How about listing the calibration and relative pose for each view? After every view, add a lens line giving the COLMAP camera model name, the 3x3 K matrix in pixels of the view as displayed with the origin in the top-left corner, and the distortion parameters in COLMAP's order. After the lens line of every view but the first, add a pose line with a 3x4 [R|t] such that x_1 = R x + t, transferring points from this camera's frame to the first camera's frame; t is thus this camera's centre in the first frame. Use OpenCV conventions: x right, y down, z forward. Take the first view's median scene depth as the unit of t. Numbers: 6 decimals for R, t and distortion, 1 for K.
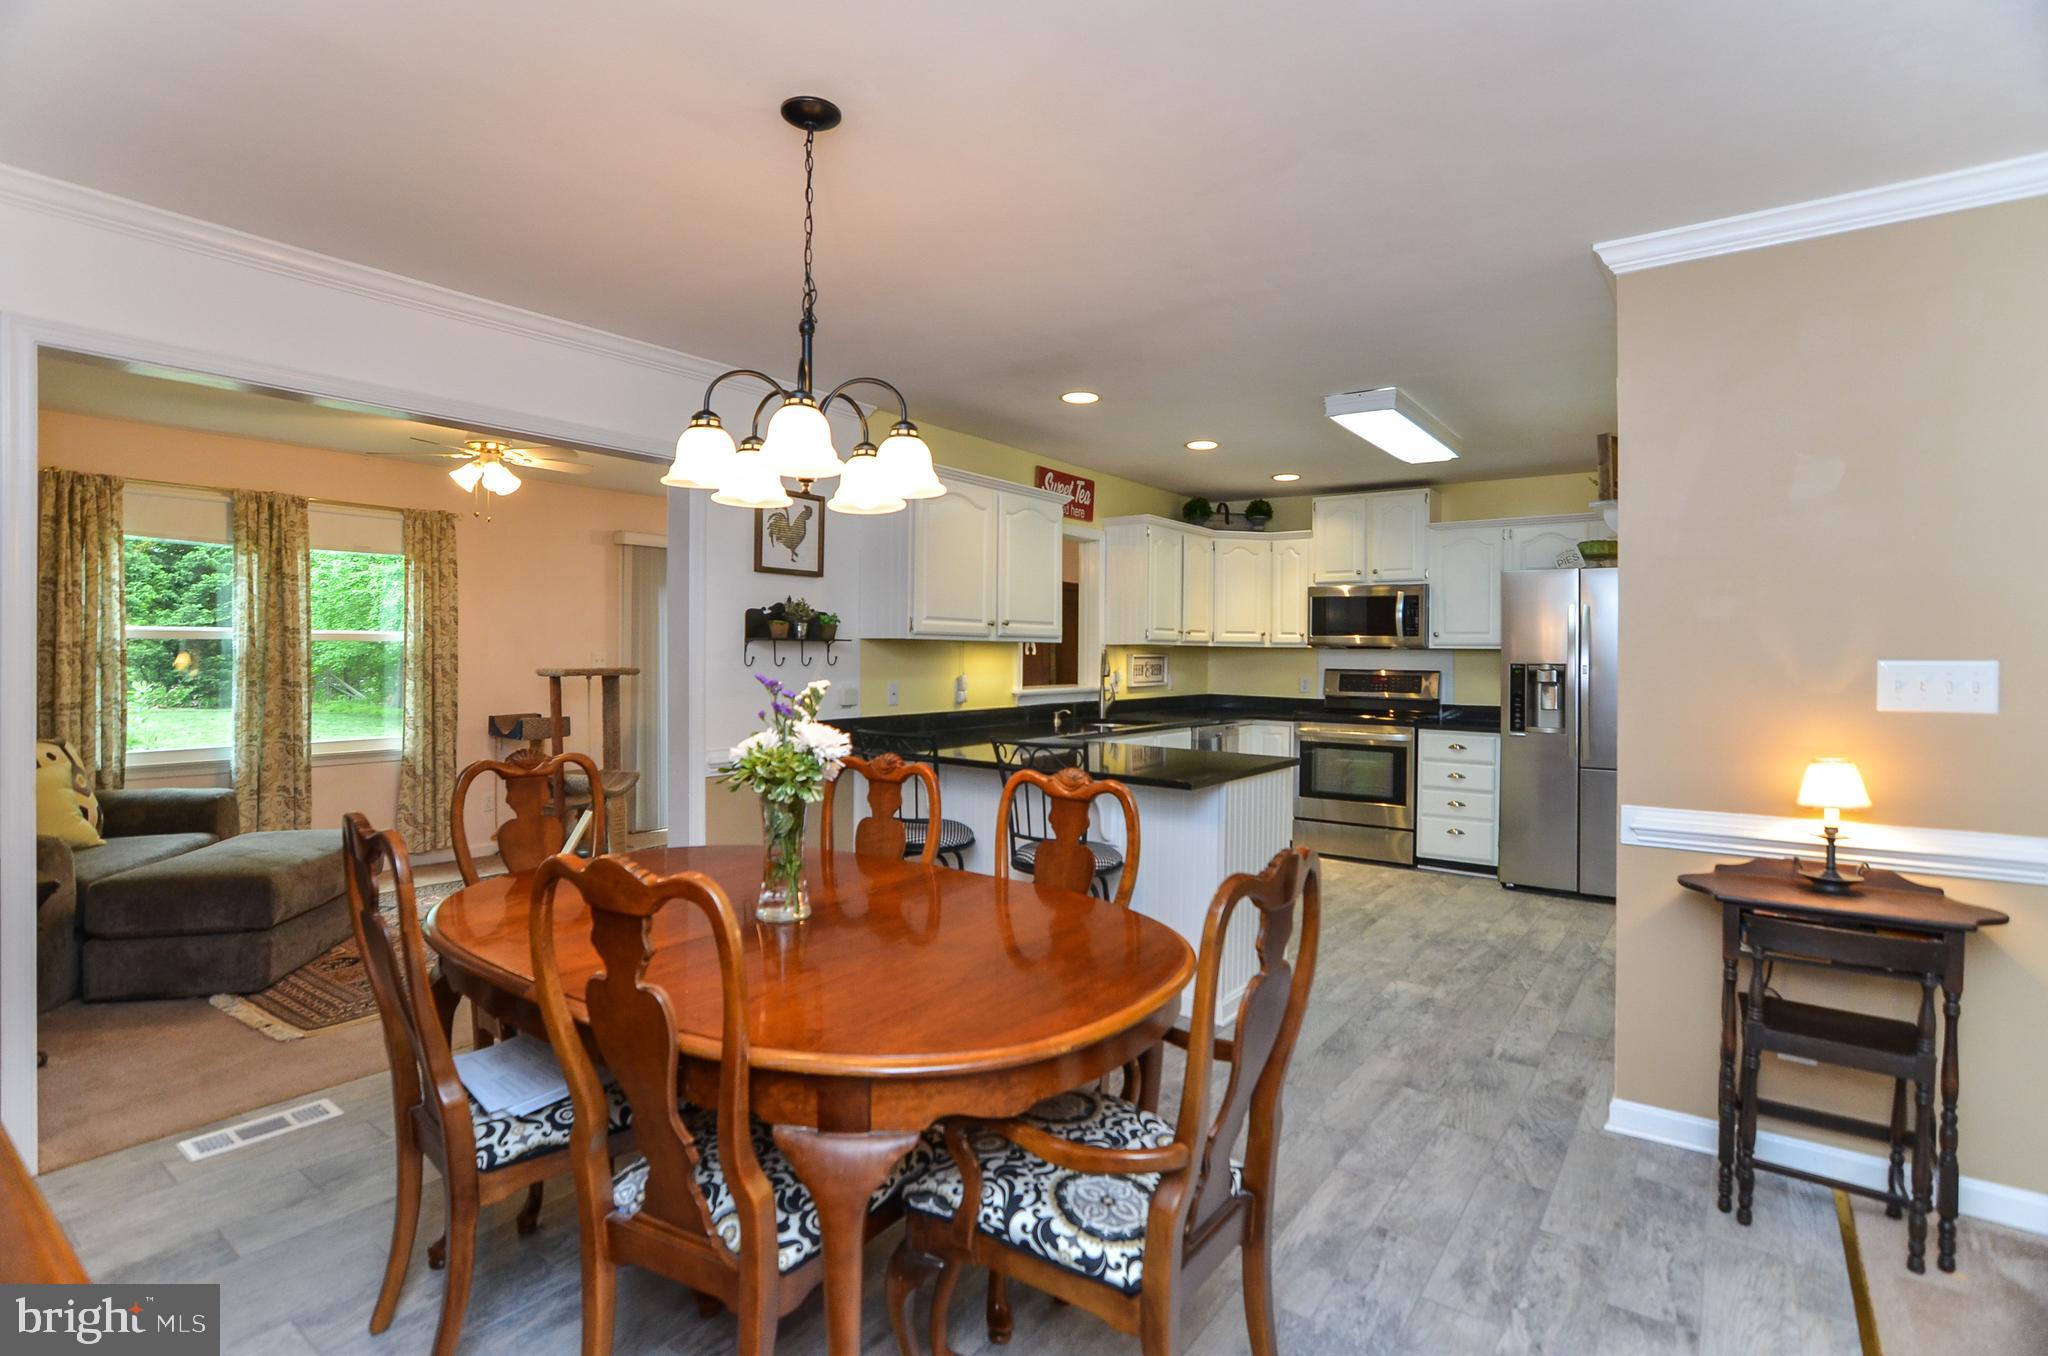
lens RADIAL K [[1038.4, 0, 1043.9], [0, 1038.4, 661.4], [0, 0, 1]] dist [-0.025032, 0.007435]
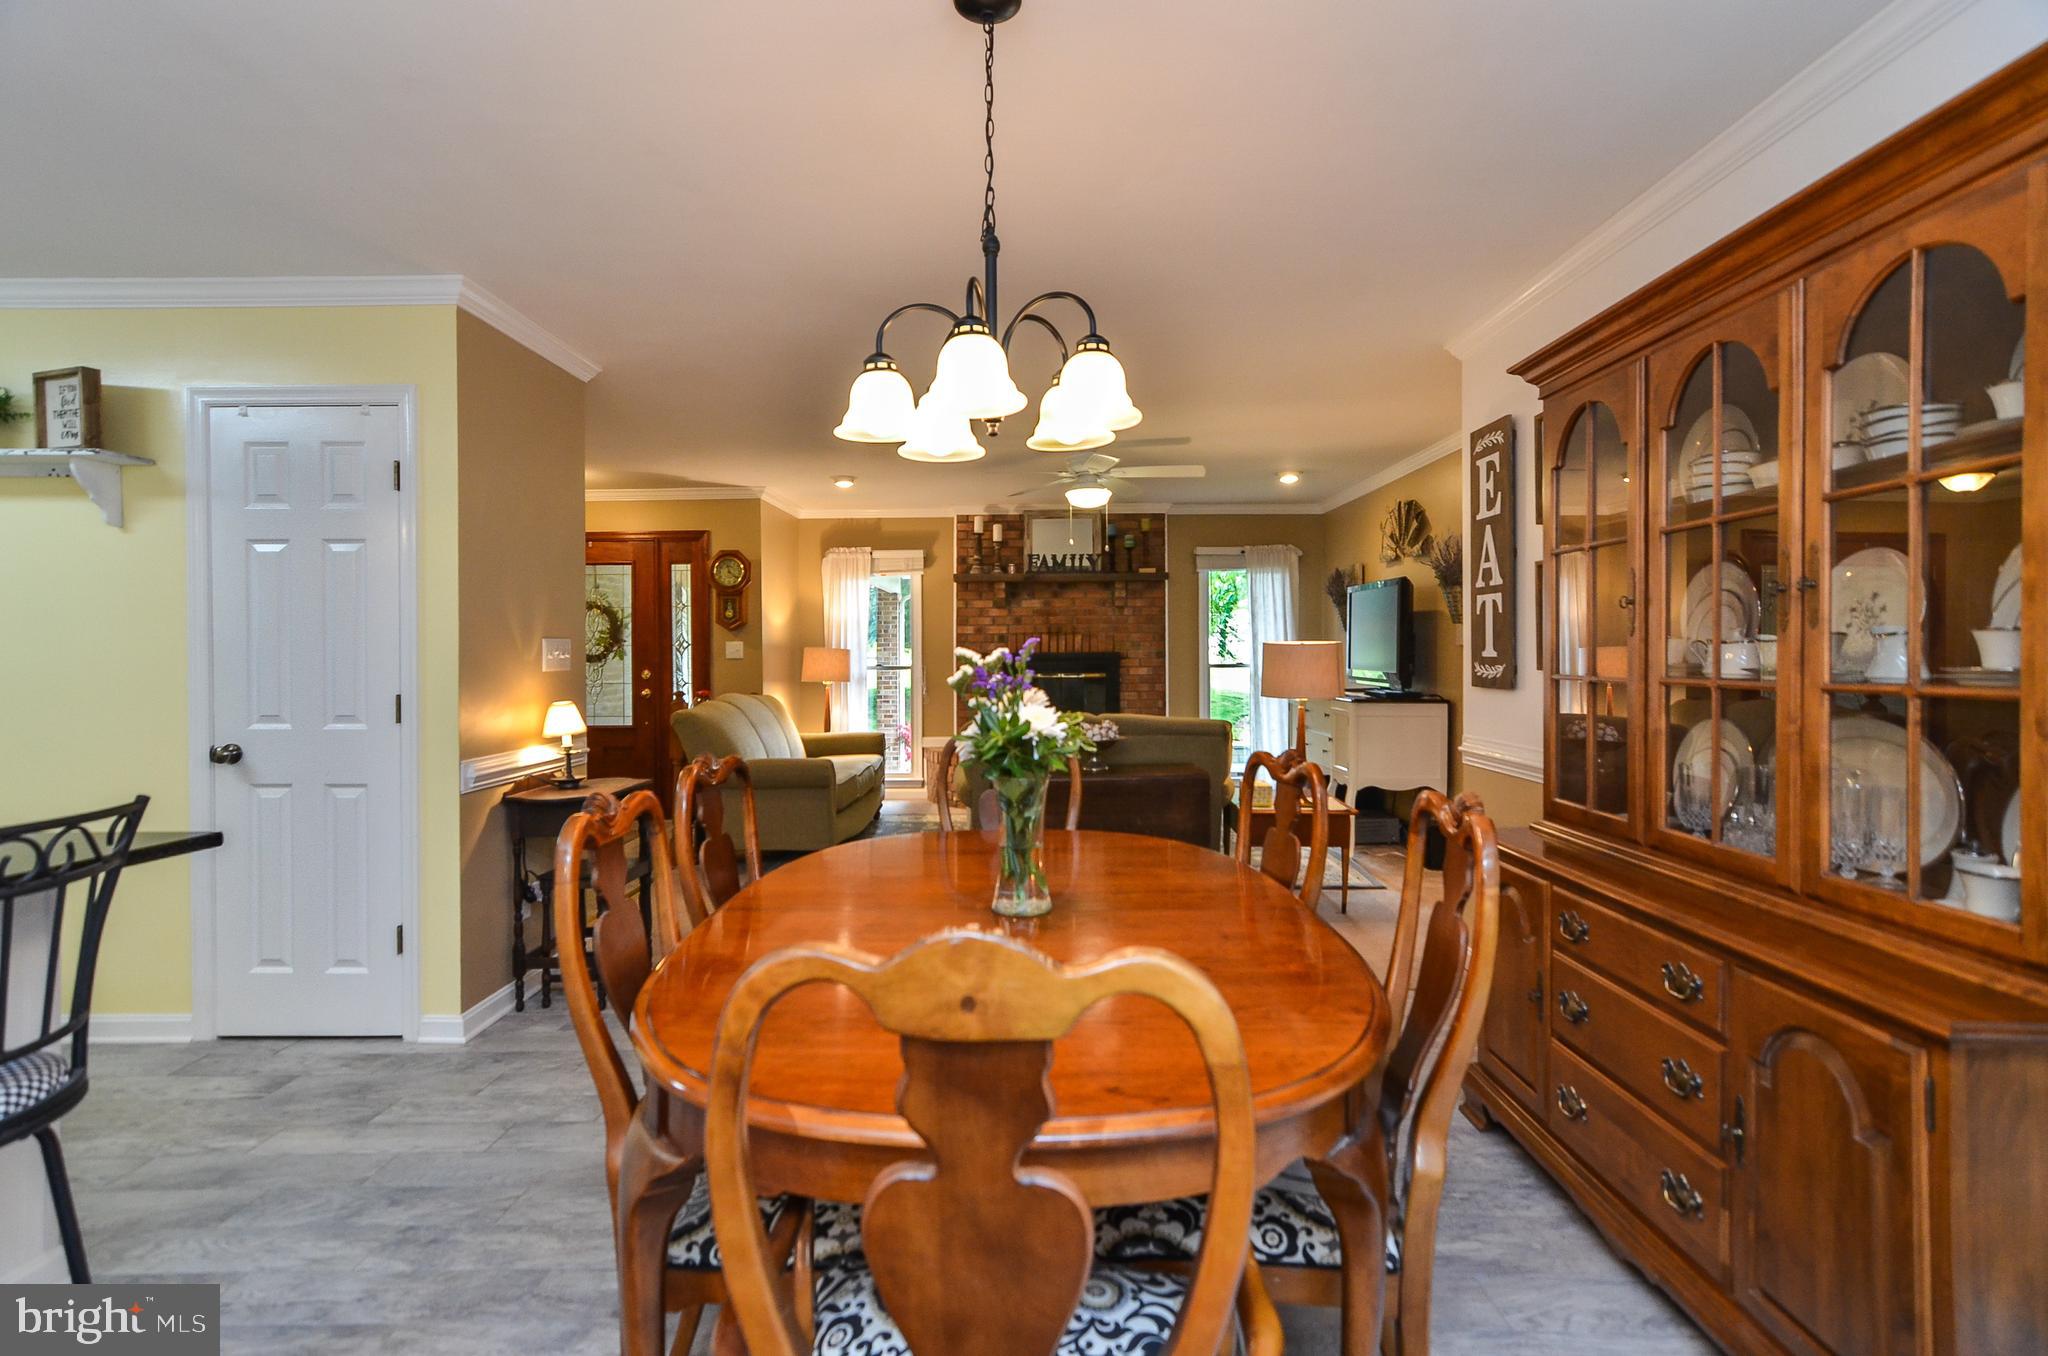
lens RADIAL K [[1005.6, 0, 1050.4], [0, 1005.6, 661.9], [0, 0, 1]] dist [-0.001860, 0.002588]
pose [[-0.595688, -0.008251, 0.803174, -0.419000], [0.011581, 0.999755, 0.018860, 0.006634], [-0.803133, 0.020536, -0.595446, 0.634497]]
